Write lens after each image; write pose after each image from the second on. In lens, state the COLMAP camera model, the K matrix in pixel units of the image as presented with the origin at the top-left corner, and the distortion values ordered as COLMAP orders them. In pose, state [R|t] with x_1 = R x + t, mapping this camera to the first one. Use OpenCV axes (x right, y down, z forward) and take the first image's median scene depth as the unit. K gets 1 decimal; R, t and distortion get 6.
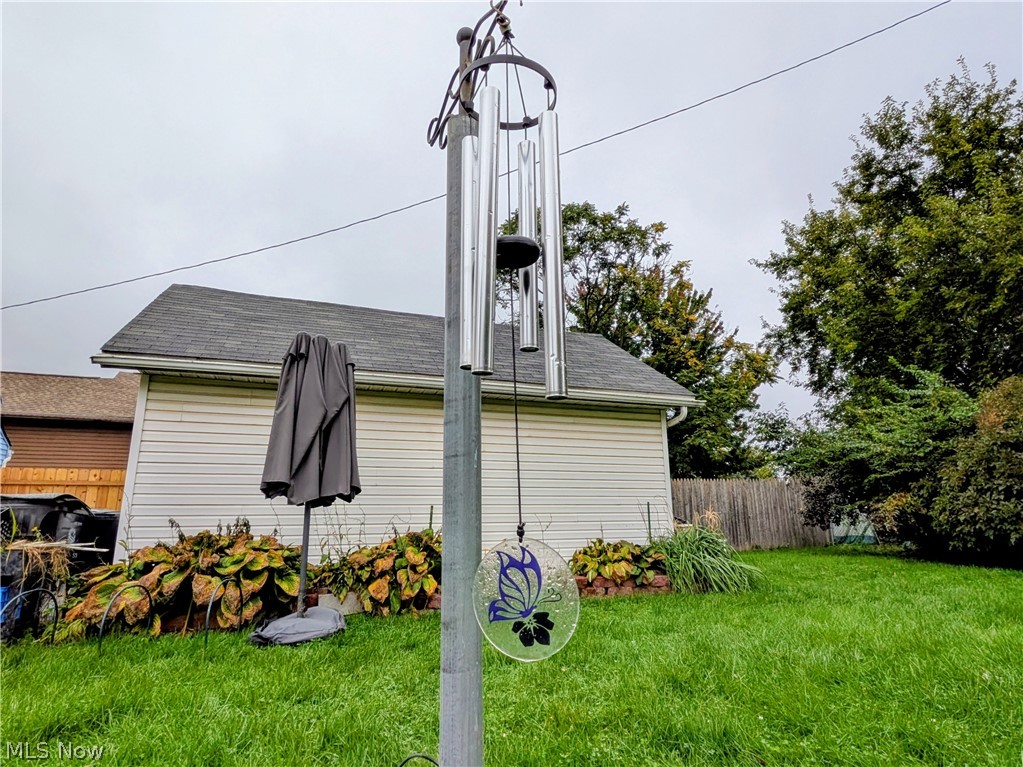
lens RADIAL K [[556.4, 0, 511.5], [0, 556.4, 383.5], [0, 0, 1]] dist [-0.004005, -0.000909]
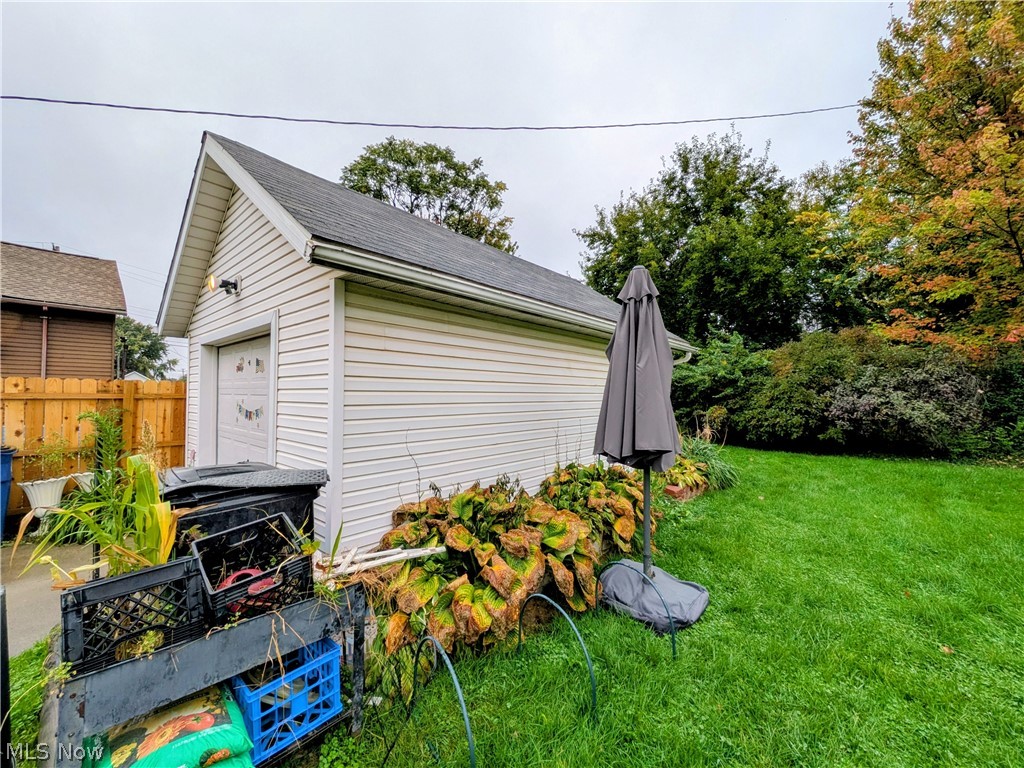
lens RADIAL K [[403.7, 0, 510.4], [0, 403.7, 384.4], [0, 0, 1]] dist [-0.002851, 0.000173]
pose [[0.883965, 0.025044, 0.466883, -0.181604], [-0.120839, 0.976875, 0.176389, -0.000872], [-0.451669, -0.212339, 0.866549, 0.113705]]
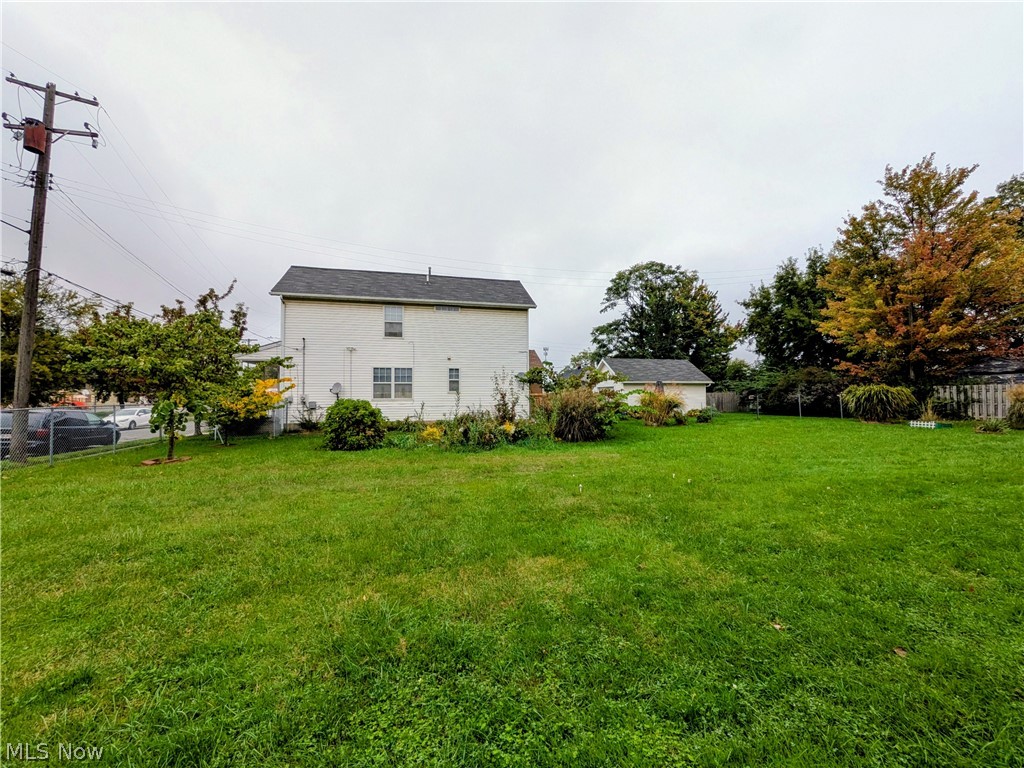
lens RADIAL K [[403.7, 0, 510.4], [0, 403.7, 384.4], [0, 0, 1]] dist [-0.002851, 0.000173]
pose [[0.993957, -0.001523, -0.109757, -0.382495], [0.024141, 0.978455, 0.205042, -0.261024], [0.107080, -0.206452, 0.972580, -0.968611]]
